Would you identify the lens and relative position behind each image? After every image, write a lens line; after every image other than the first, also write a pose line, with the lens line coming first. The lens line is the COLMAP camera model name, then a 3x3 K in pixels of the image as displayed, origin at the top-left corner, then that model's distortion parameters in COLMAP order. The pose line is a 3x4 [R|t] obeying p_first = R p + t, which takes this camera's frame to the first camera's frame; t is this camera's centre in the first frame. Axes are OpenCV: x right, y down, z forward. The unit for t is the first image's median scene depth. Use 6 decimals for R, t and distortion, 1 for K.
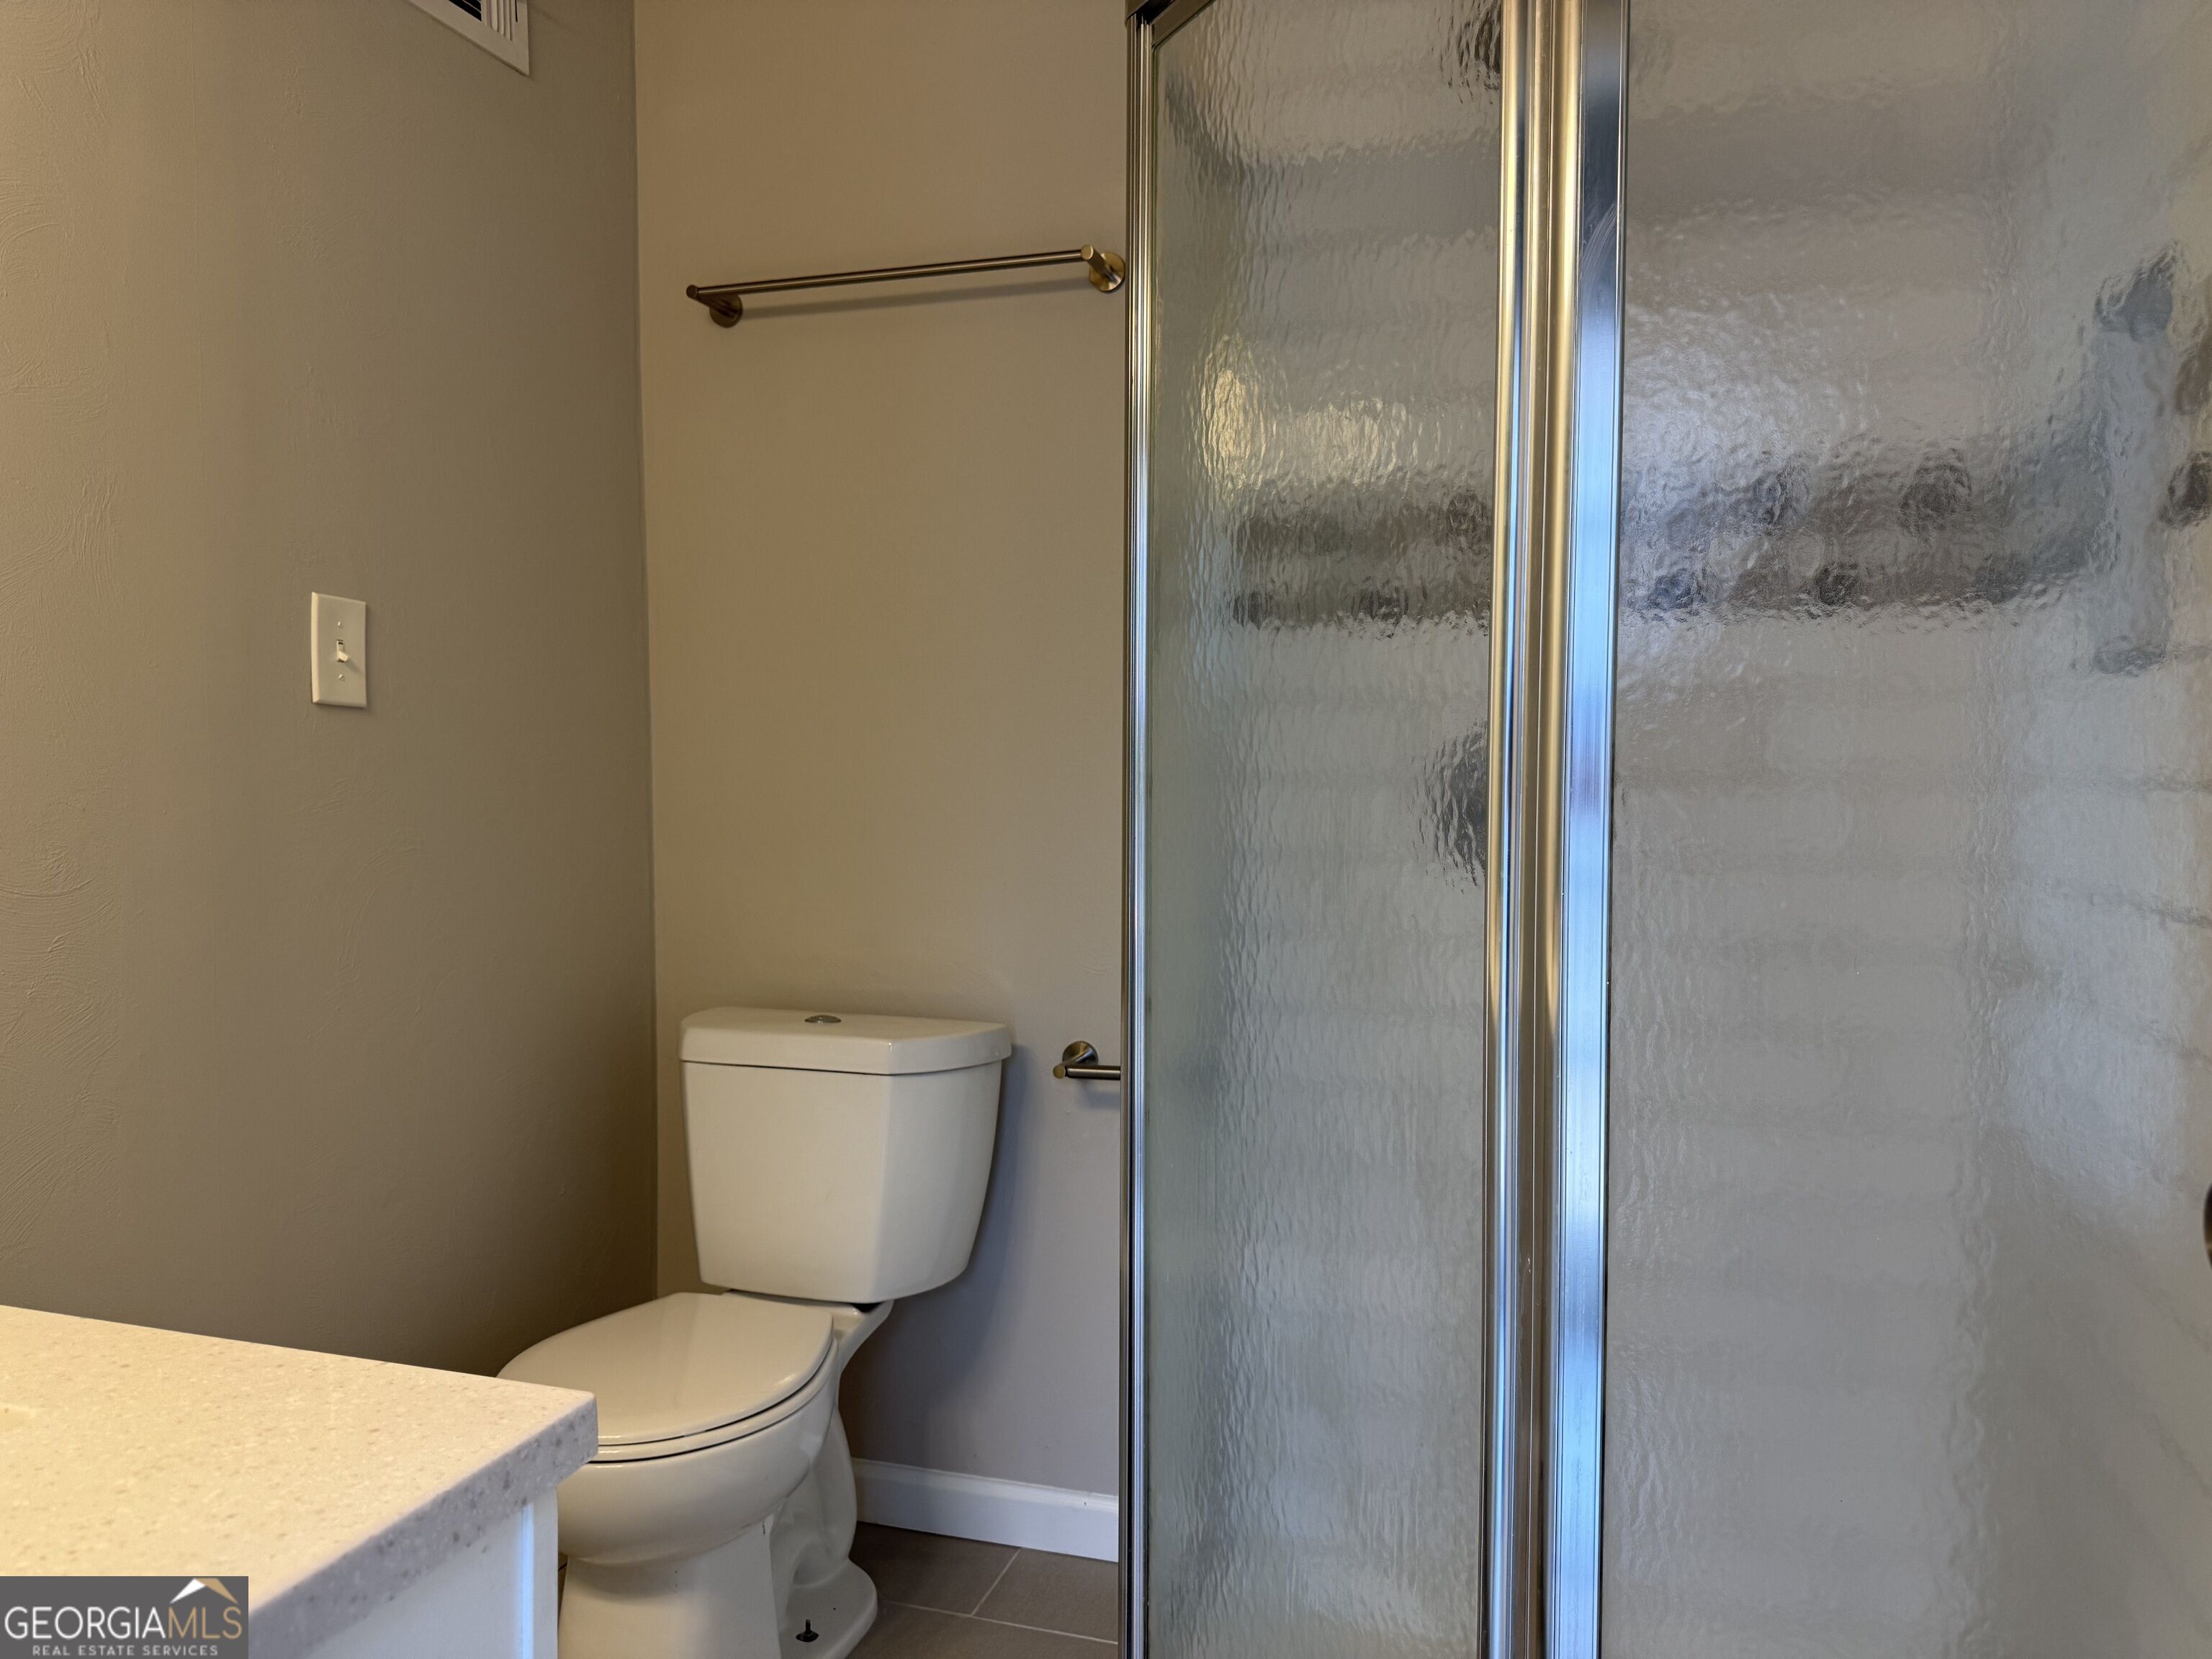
lens RADIAL K [[1566.5, 0, 1094.5], [0, 1566.5, 823.2], [0, 0, 1]] dist [0.001307, -0.005177]
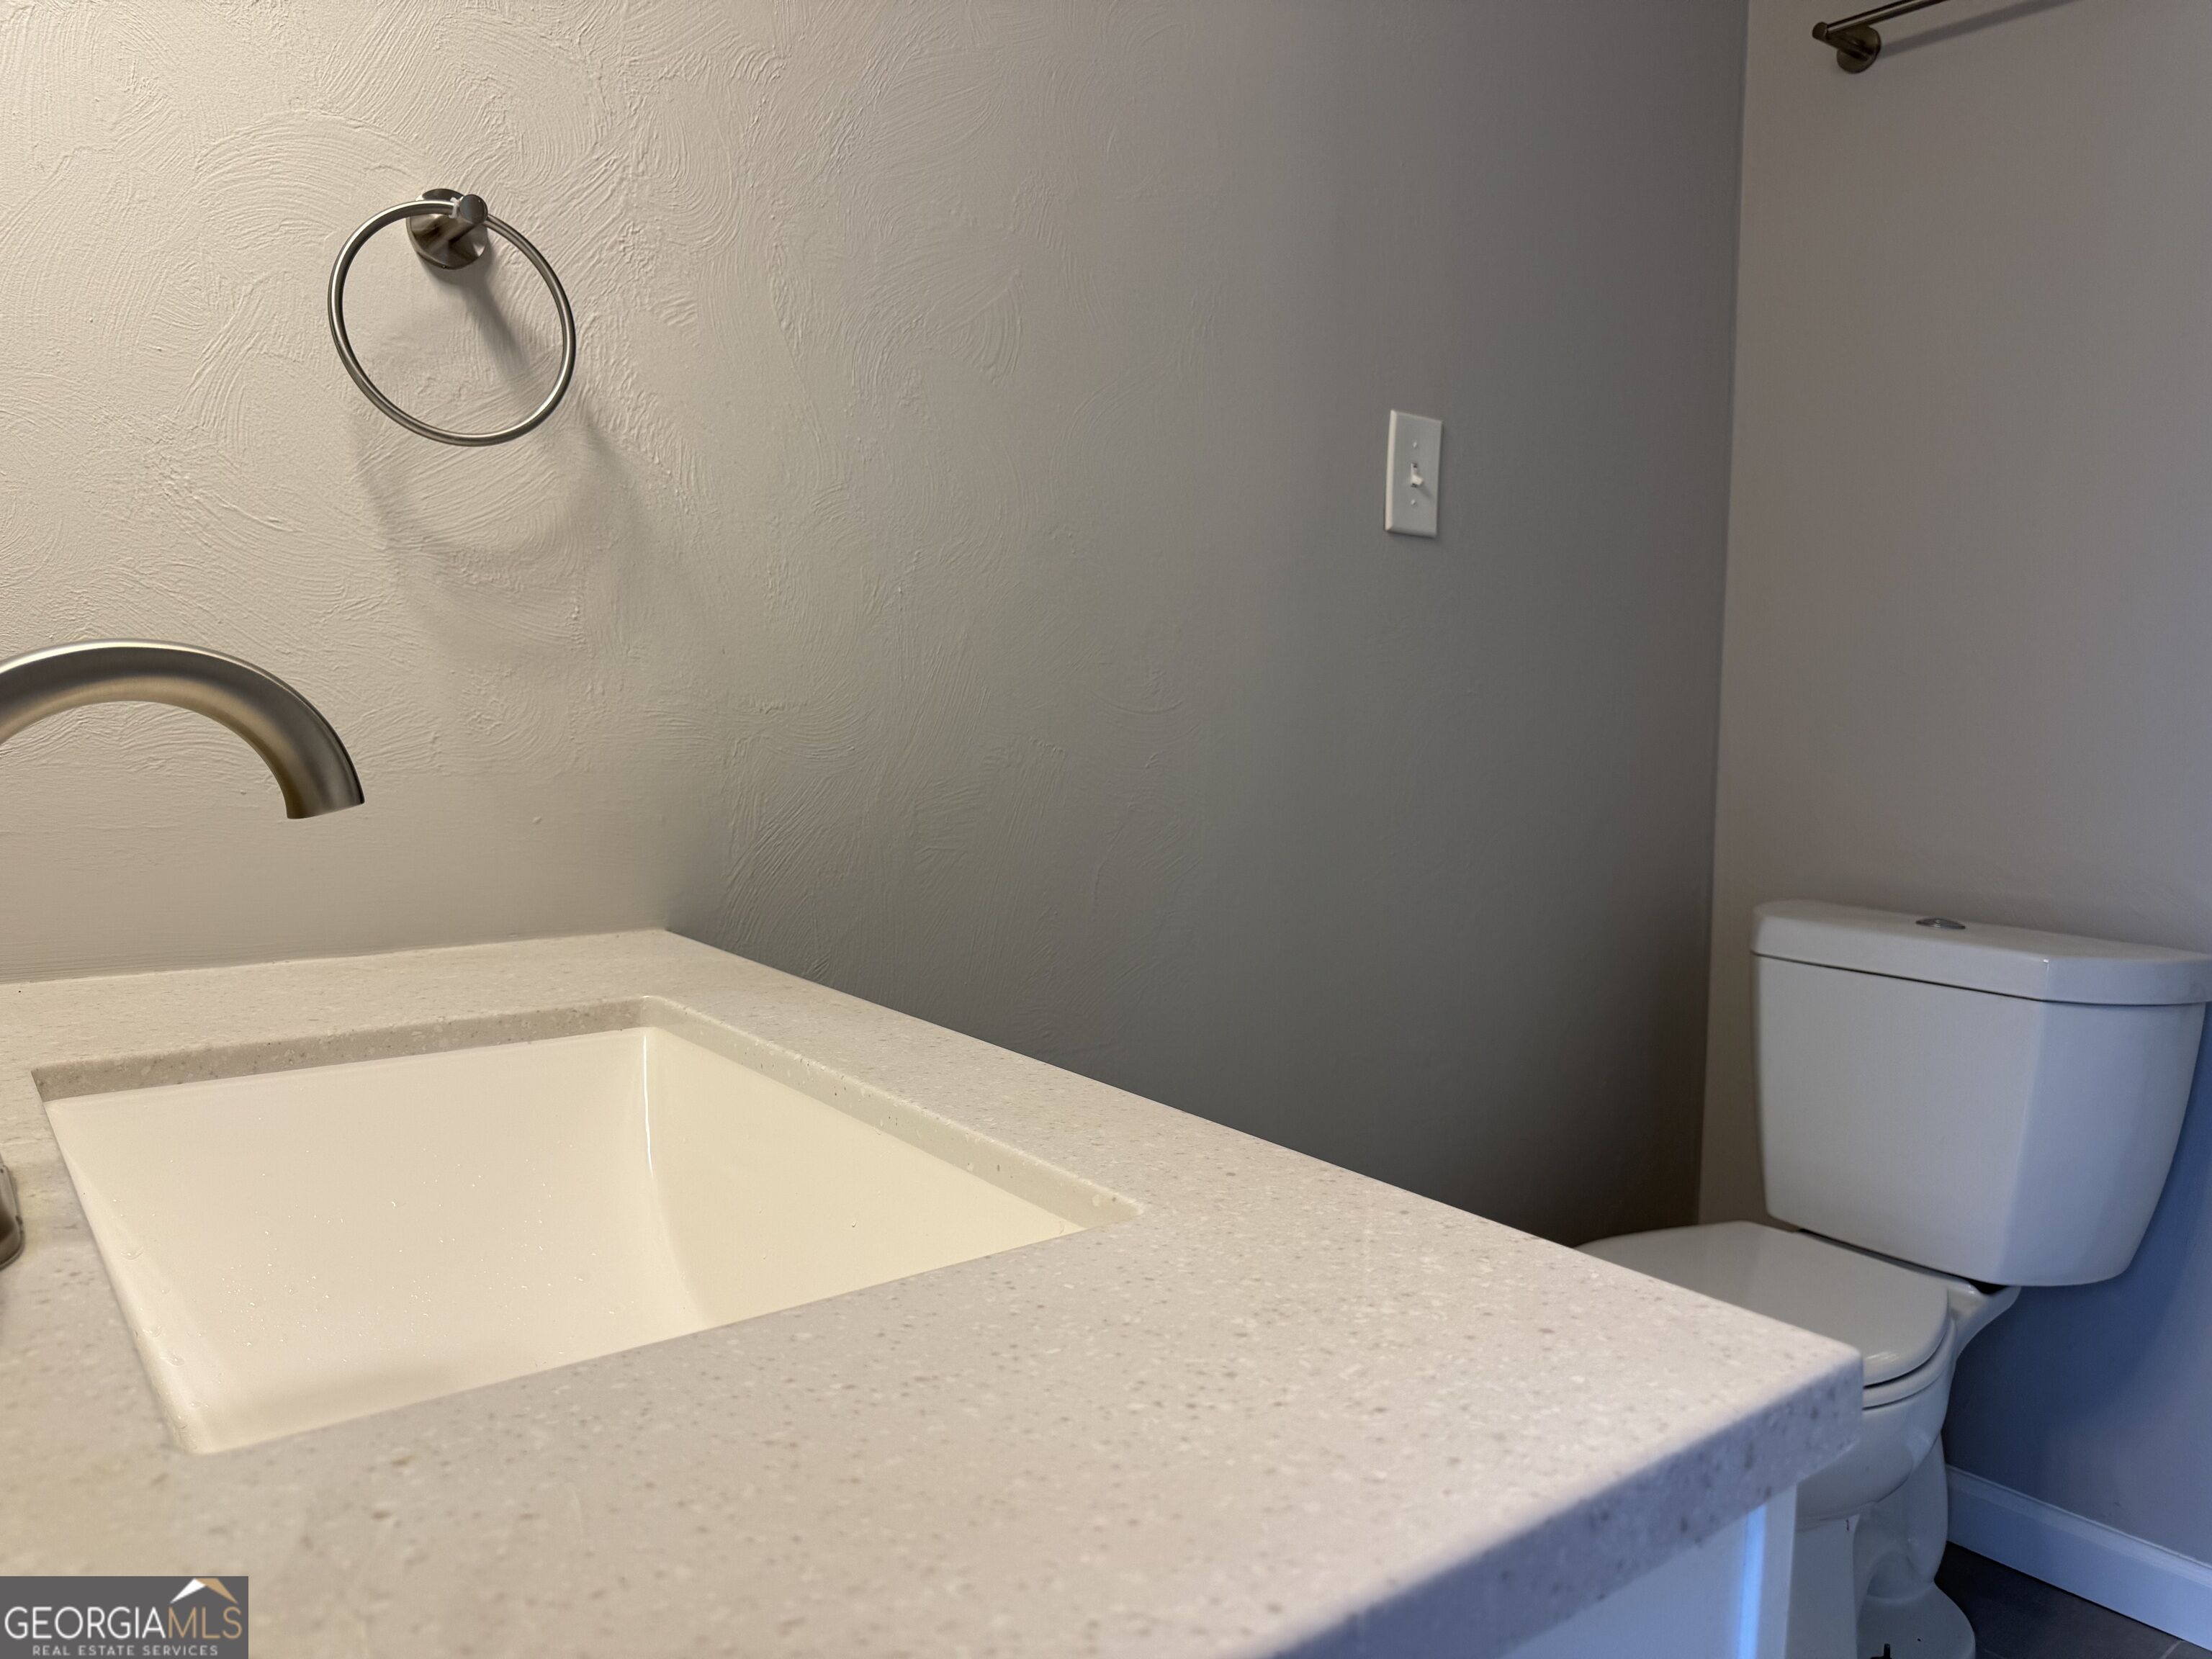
lens RADIAL K [[1566.5, 0, 1104.8], [0, 1566.5, 831.8], [0, 0, 1]] dist [0.001307, -0.005177]
pose [[0.821148, 0.063690, -0.567150, -0.091142], [-0.031399, 0.997290, 0.066533, 0.047544], [0.569851, -0.036826, 0.820923, 0.121738]]
